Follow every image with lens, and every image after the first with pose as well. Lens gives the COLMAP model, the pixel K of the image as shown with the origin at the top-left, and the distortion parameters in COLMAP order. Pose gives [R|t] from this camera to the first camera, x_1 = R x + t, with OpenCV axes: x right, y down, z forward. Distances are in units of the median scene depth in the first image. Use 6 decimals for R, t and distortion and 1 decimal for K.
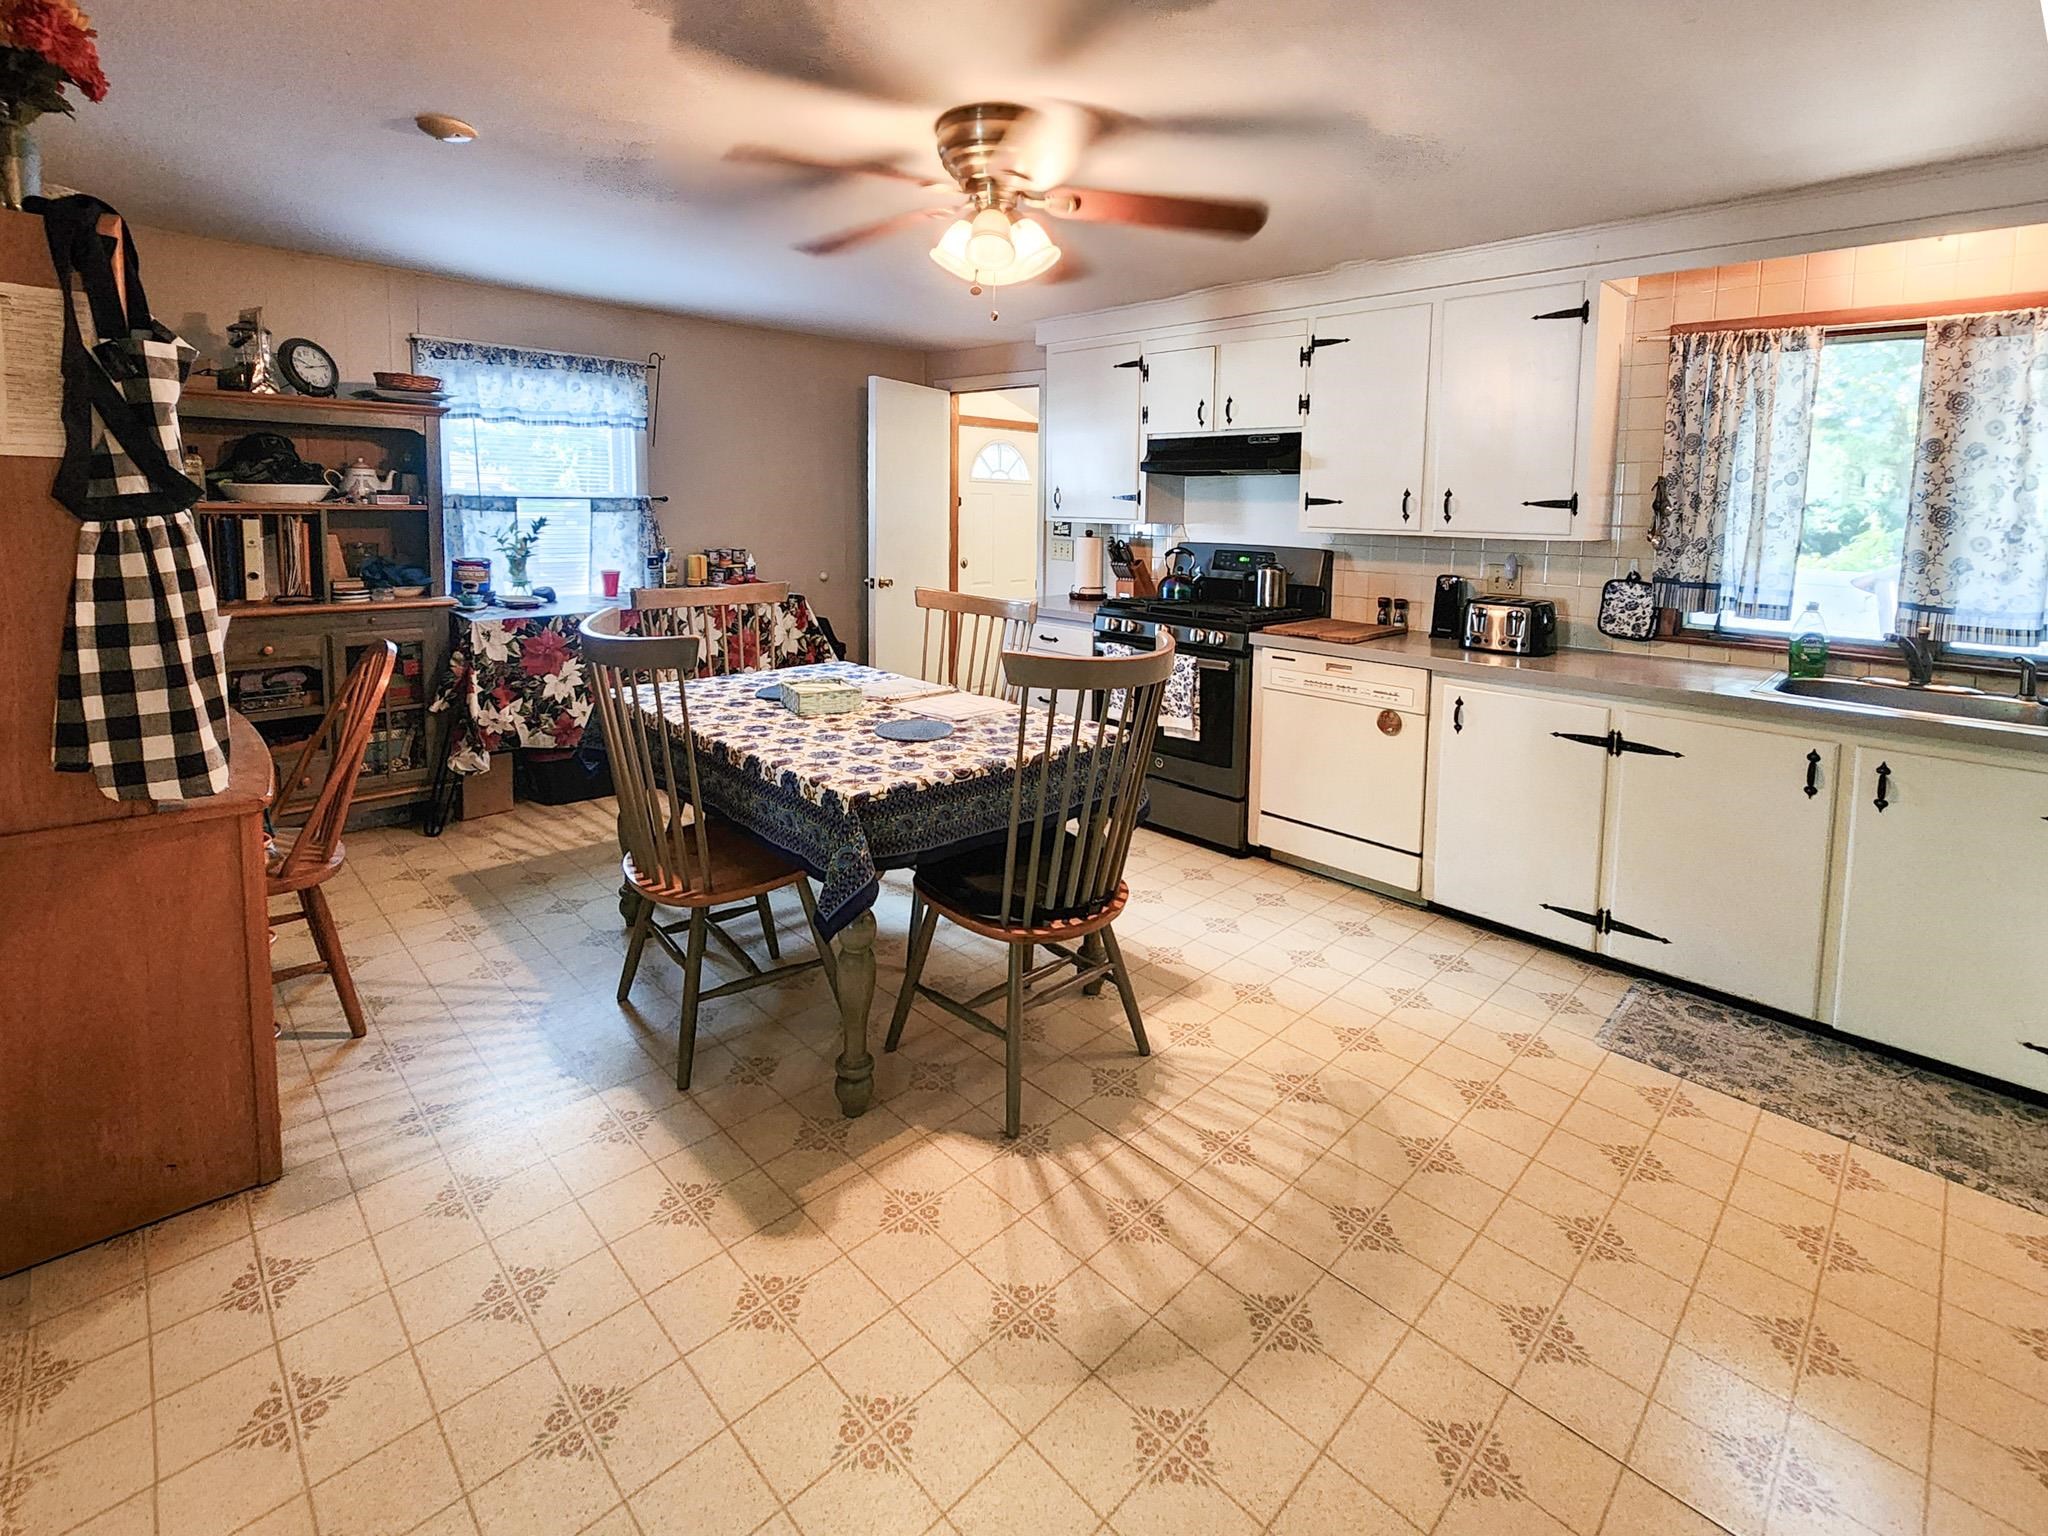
lens RADIAL K [[939.1, 0, 1029.7], [0, 939.1, 738.9], [0, 0, 1]] dist [-0.002245, -0.001534]
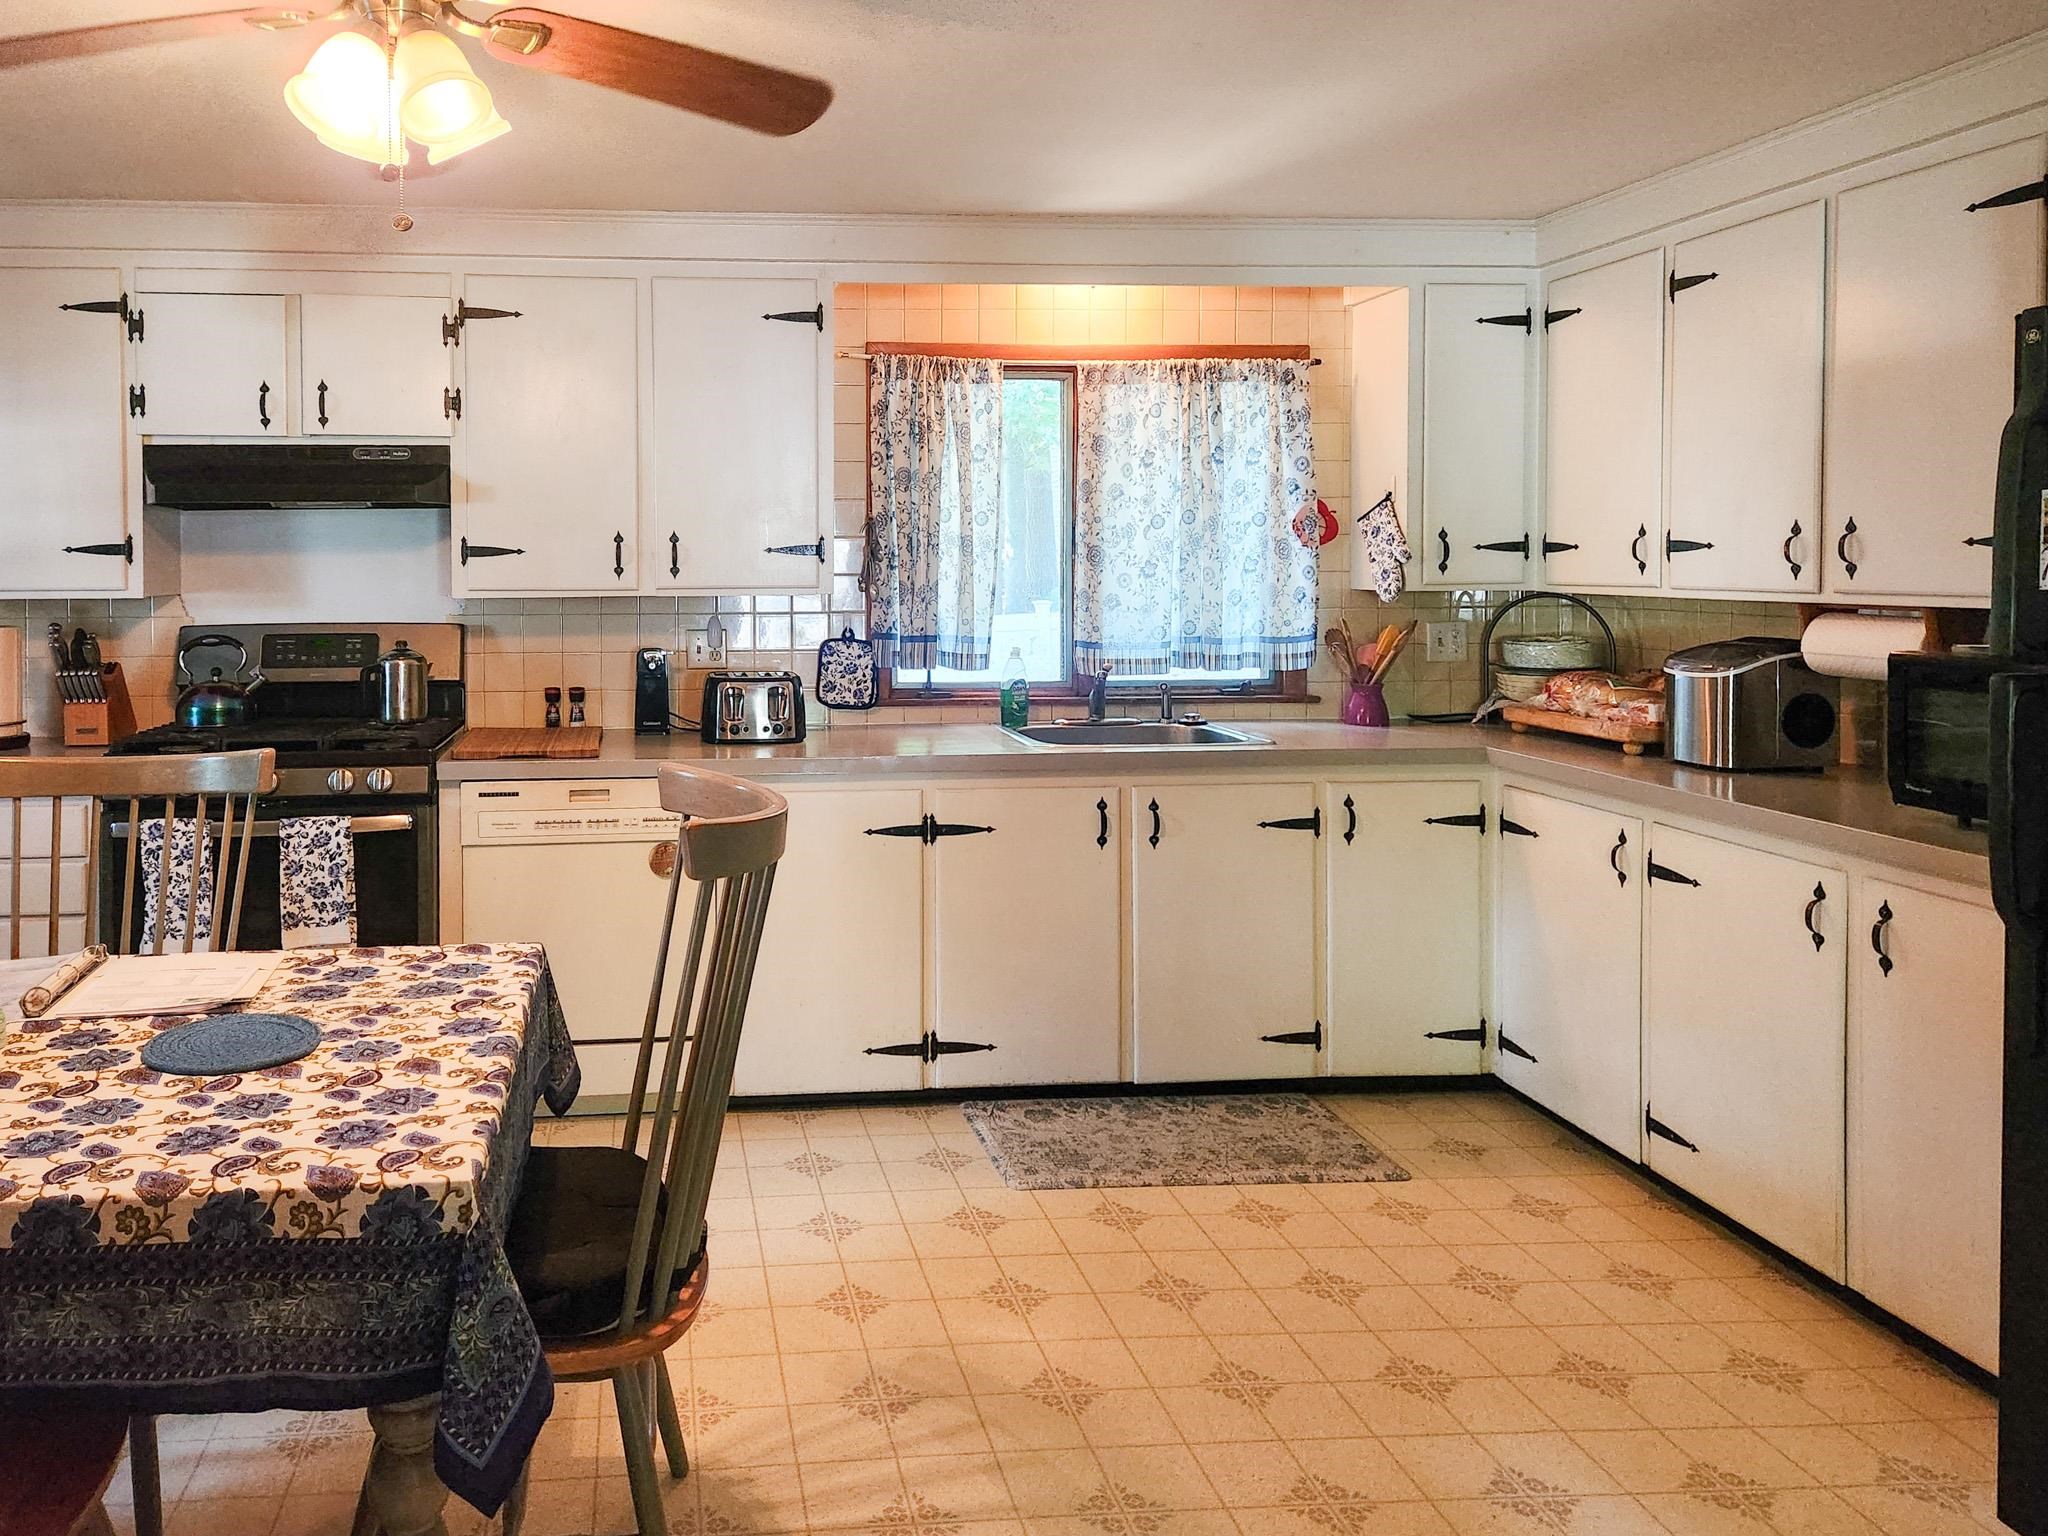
lens RADIAL K [[1385.2, 0, 958.2], [0, 1385.2, 766.5], [0, 0, 1]] dist [0.046541, -0.015078]
pose [[0.624376, -0.136675, 0.769074, -0.271494], [0.207468, 0.978227, 0.005410, -0.046968], [-0.753068, 0.156180, 0.639137, 0.168669]]
